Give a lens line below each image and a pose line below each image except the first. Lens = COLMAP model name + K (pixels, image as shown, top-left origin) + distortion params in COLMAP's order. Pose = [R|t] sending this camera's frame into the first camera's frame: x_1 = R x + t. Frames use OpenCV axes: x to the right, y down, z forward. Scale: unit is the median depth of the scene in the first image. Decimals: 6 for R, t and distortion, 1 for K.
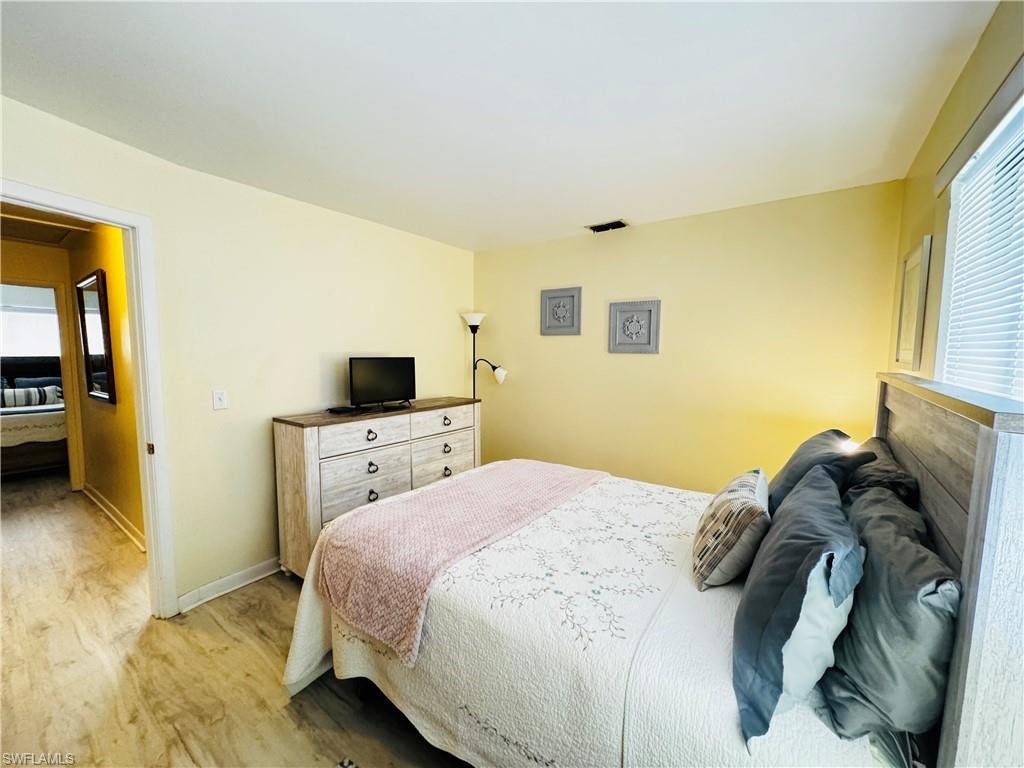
lens RADIAL K [[409.9, 0, 514.7], [0, 409.9, 379.8], [0, 0, 1]] dist [-0.003710, 0.001101]
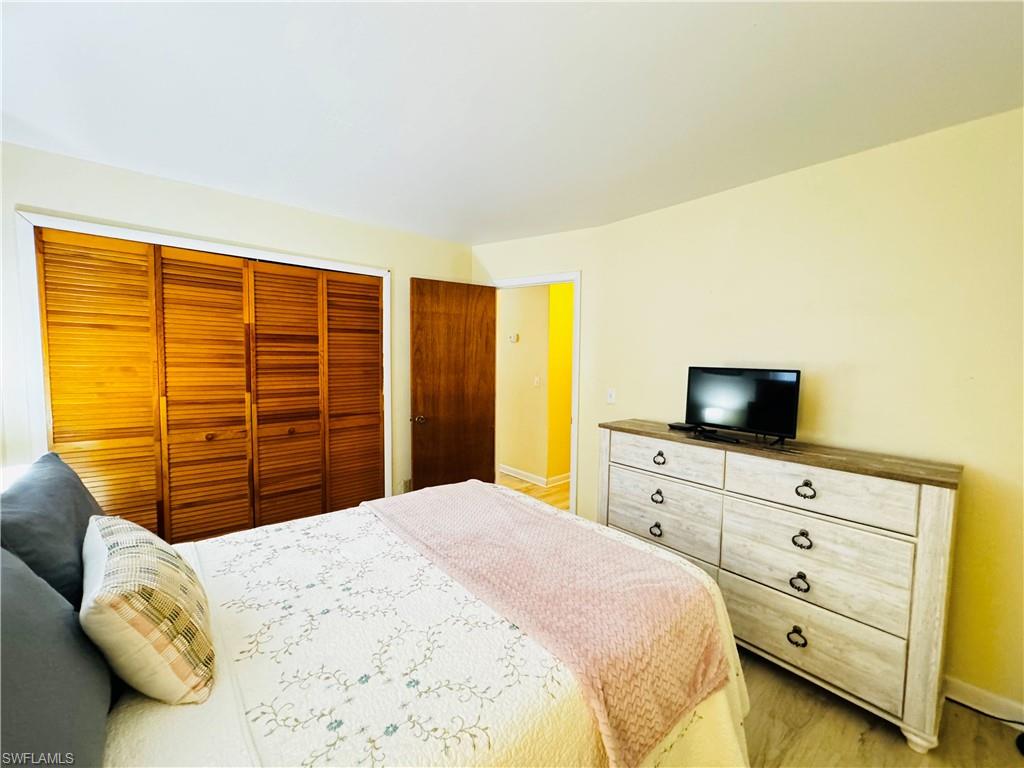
lens RADIAL K [[409.9, 0, 510.1], [0, 409.9, 382.8], [0, 0, 1]] dist [-0.003710, 0.001101]
pose [[-0.235571, 0.052099, -0.970460, 0.503684], [-0.086033, 0.993524, 0.074221, -0.051942], [0.968042, 0.100976, -0.229563, 0.833563]]
